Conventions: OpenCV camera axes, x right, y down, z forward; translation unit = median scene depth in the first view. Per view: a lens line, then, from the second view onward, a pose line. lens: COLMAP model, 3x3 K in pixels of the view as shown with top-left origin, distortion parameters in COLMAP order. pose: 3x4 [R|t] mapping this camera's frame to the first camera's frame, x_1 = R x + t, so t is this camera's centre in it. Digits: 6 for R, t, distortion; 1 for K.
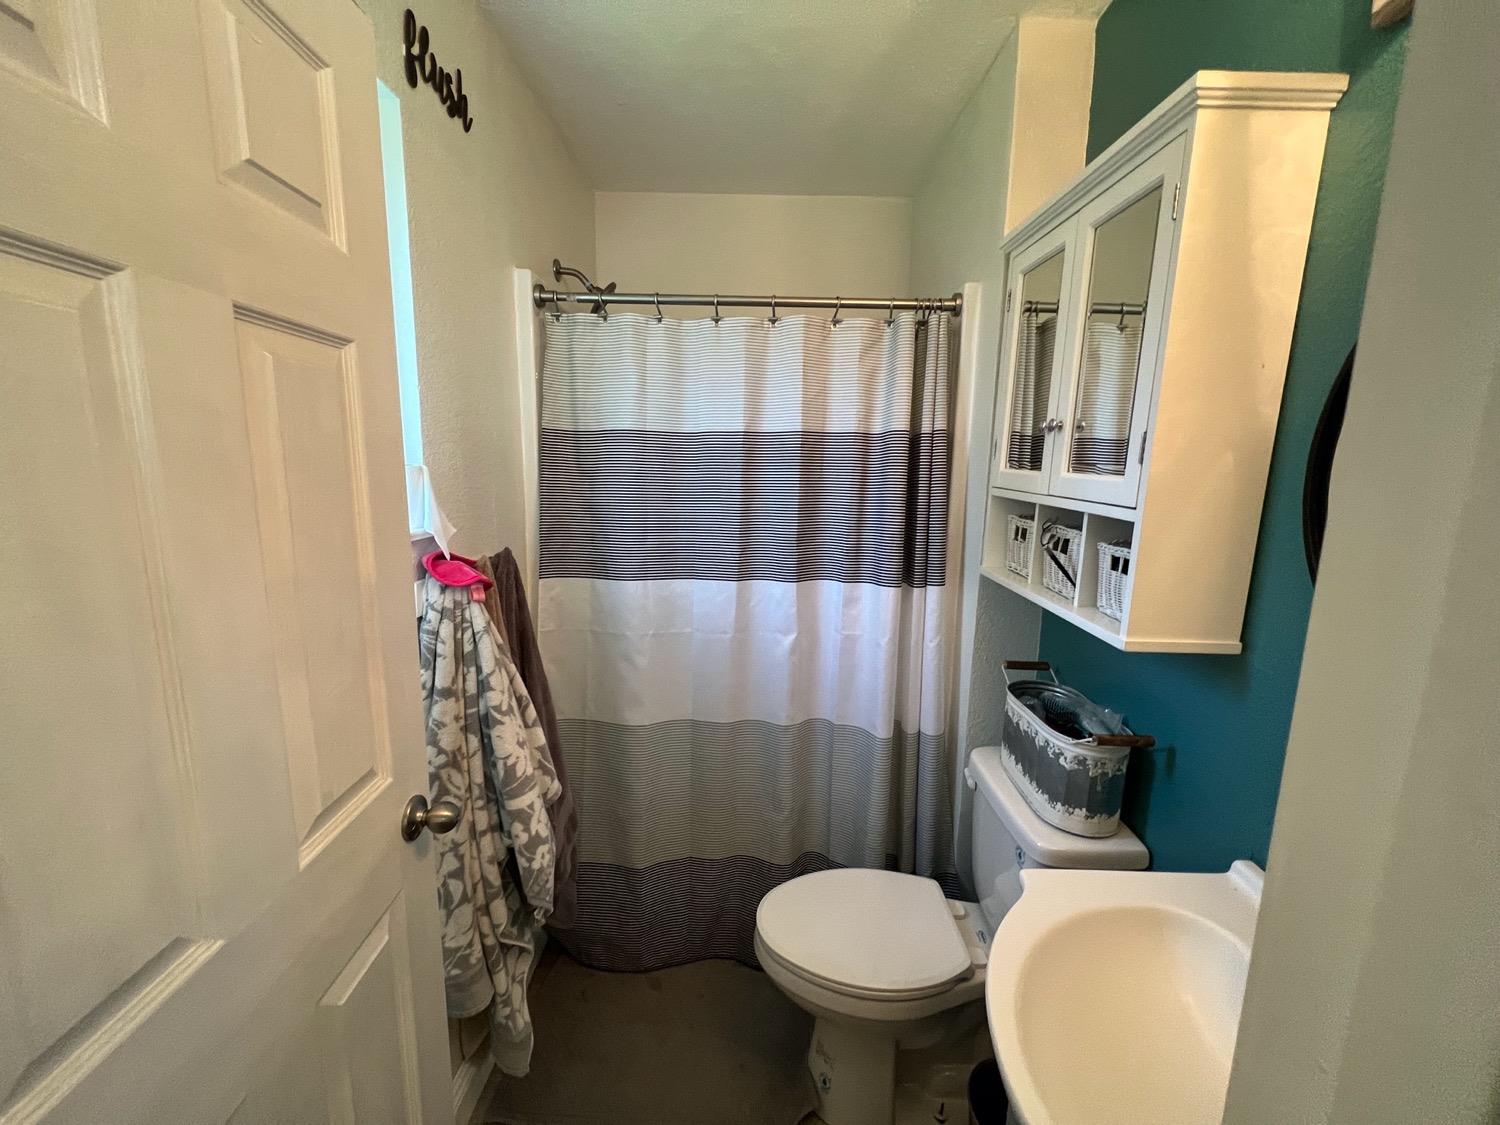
lens RADIAL K [[603.5, 0, 748.6], [0, 603.5, 559.2], [0, 0, 1]] dist [-0.001703, 0.000808]
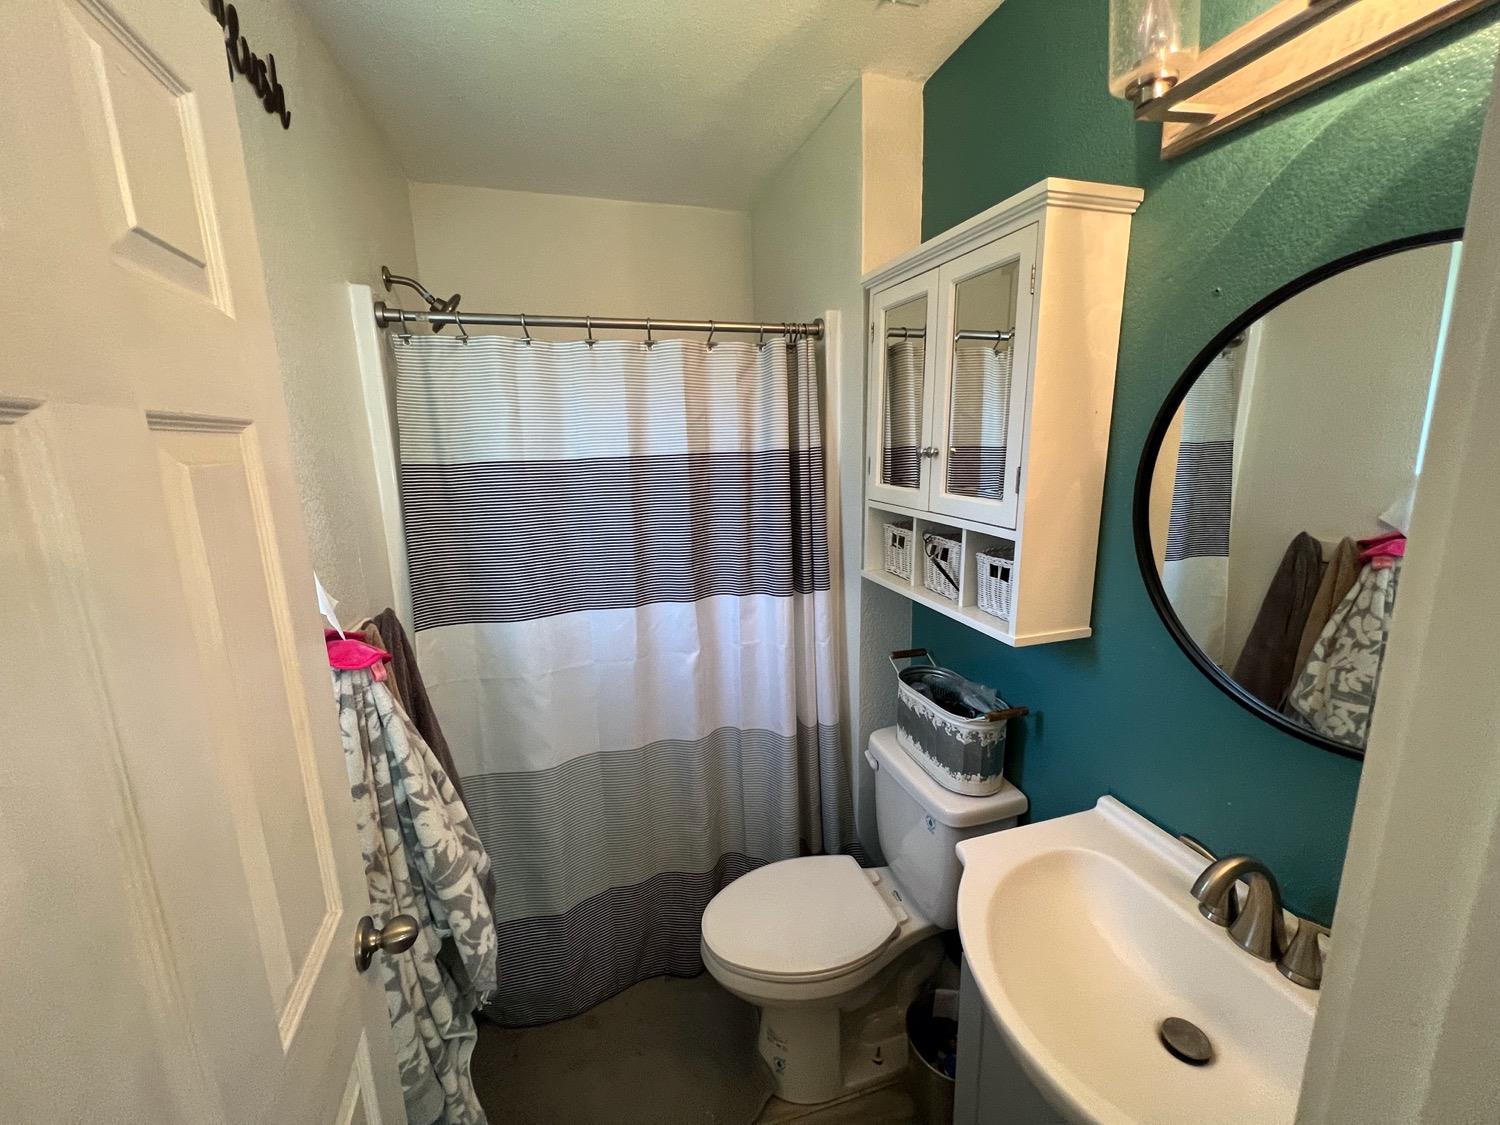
lens RADIAL K [[603.5, 0, 748.9], [0, 603.5, 560.2], [0, 0, 1]] dist [-0.001703, 0.000808]
pose [[0.952961, -0.099605, 0.286260, -0.147940], [0.090969, 0.994910, 0.043344, -0.083566], [-0.289121, -0.015264, 0.957171, -0.002213]]
